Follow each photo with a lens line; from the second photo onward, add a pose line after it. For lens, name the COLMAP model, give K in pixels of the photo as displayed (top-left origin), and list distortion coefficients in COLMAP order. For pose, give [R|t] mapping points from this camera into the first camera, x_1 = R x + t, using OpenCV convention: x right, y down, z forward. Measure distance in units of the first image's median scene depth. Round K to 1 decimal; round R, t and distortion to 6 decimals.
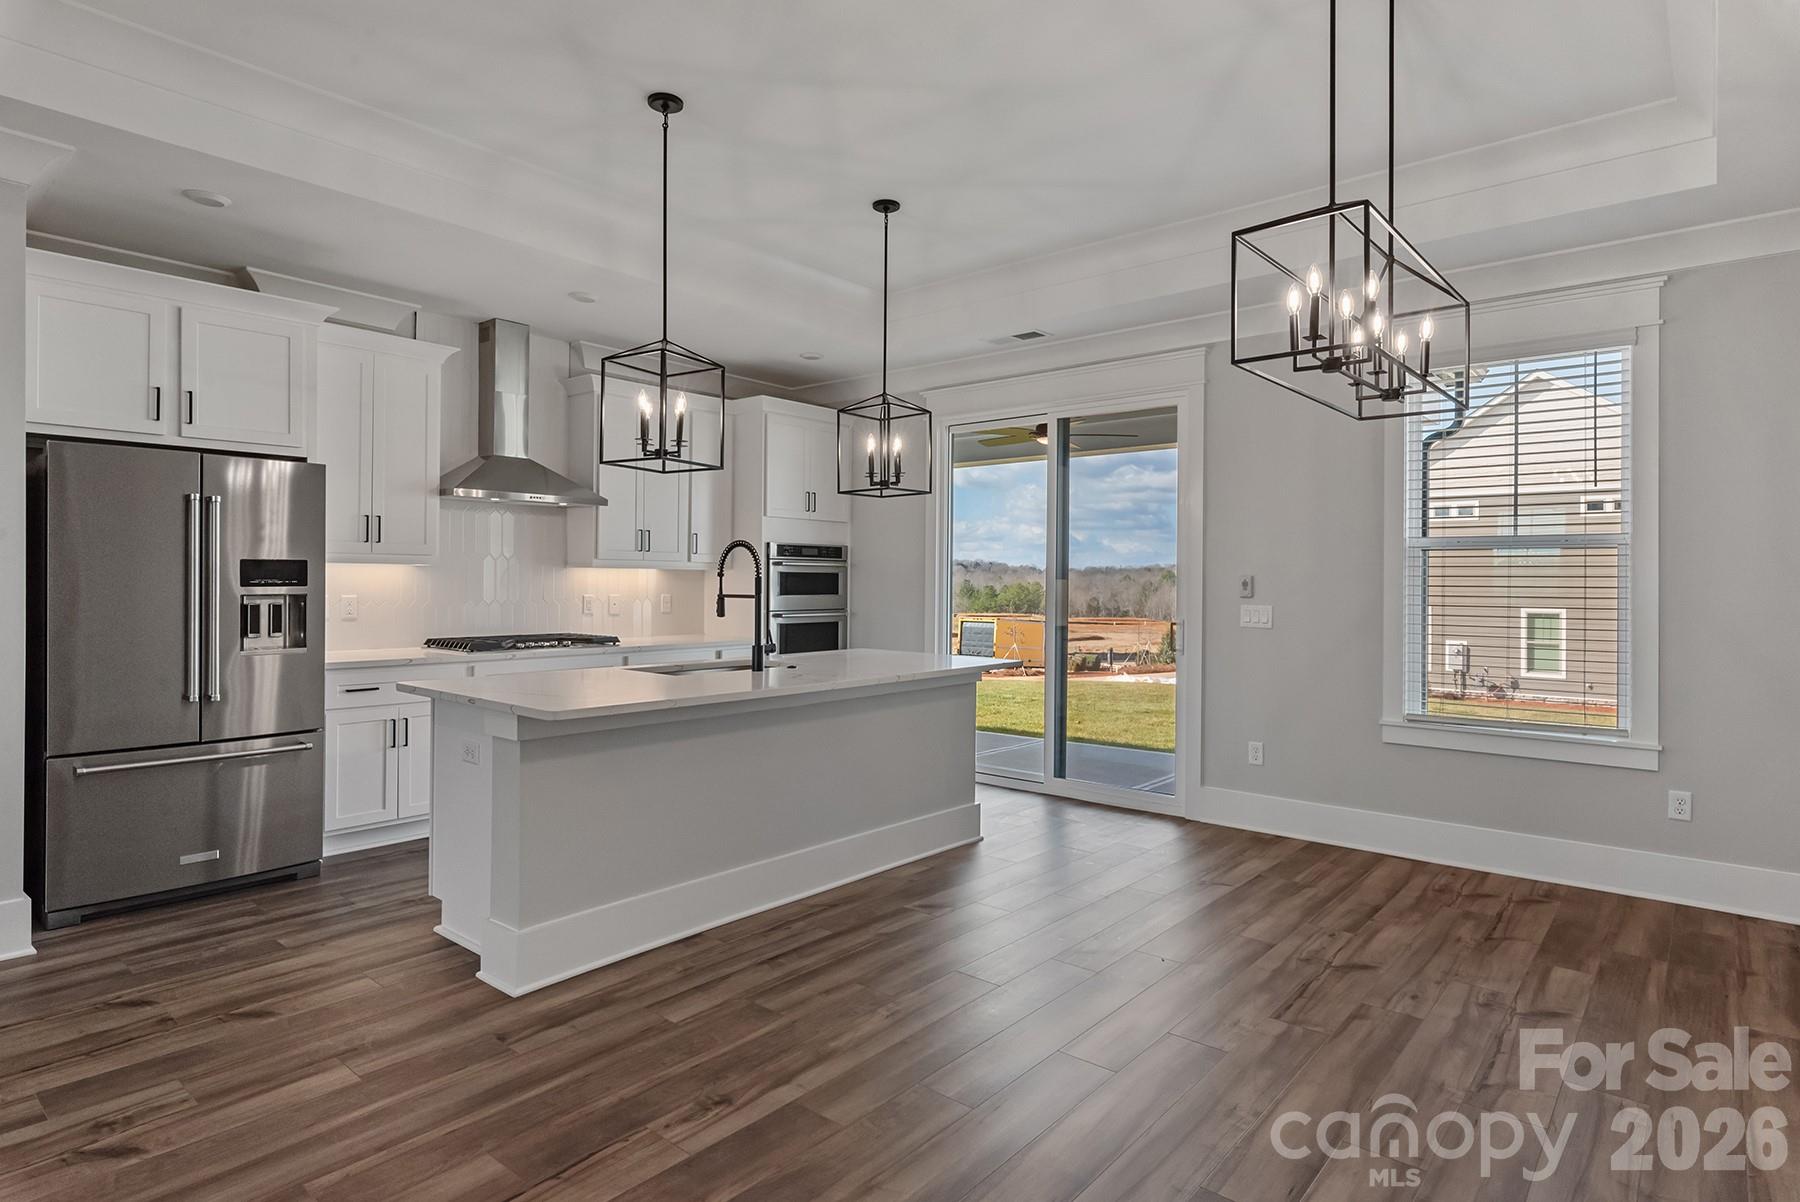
lens RADIAL K [[983.1, 0, 902.7], [0, 983.1, 590.7], [0, 0, 1]] dist [0.025886, 0.000592]
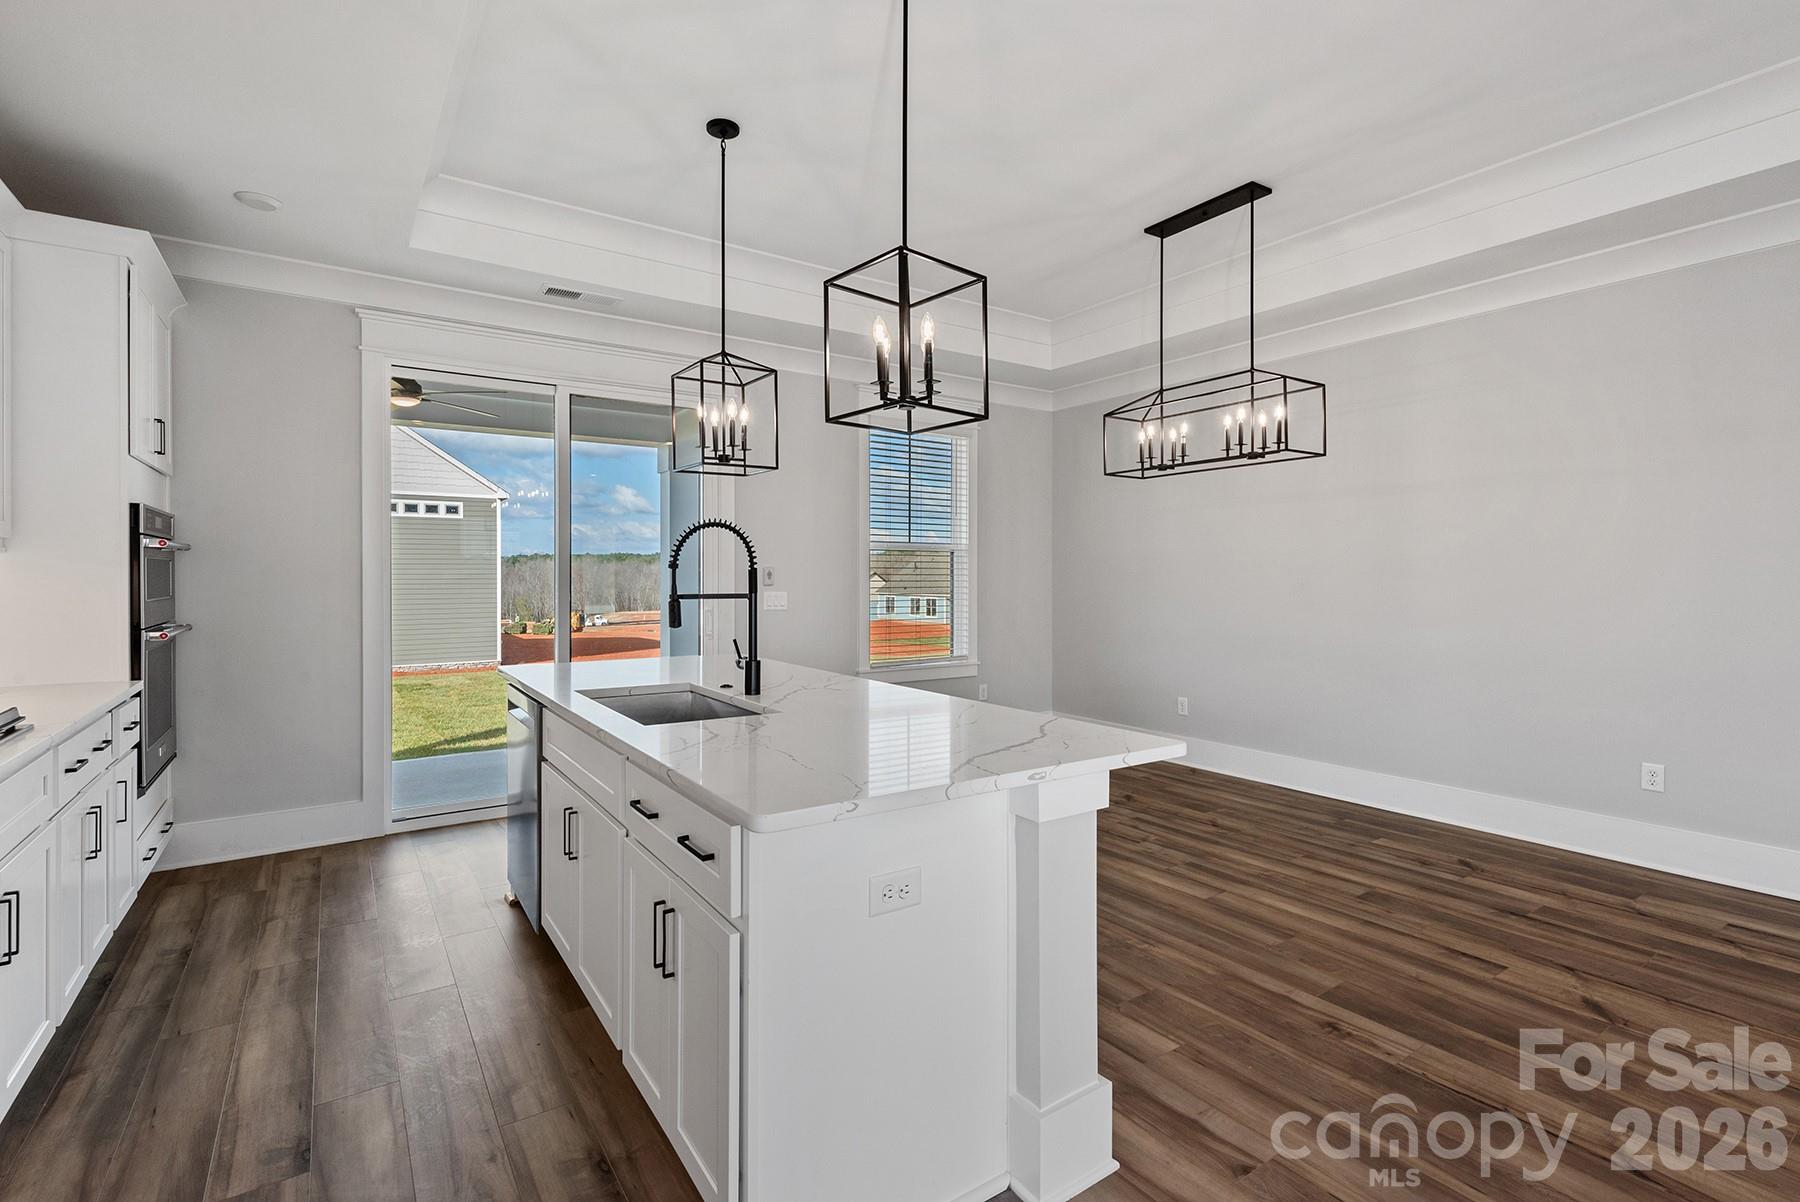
lens RADIAL K [[814.6, 0, 899.9], [0, 814.6, 589.5], [0, 0, 1]] dist [0.002443, 0.000542]
pose [[0.251439, -0.020450, 0.967657, -1.055139], [-0.003247, 0.999753, 0.021972, -0.018664], [-0.967868, -0.008666, 0.251311, 1.074306]]
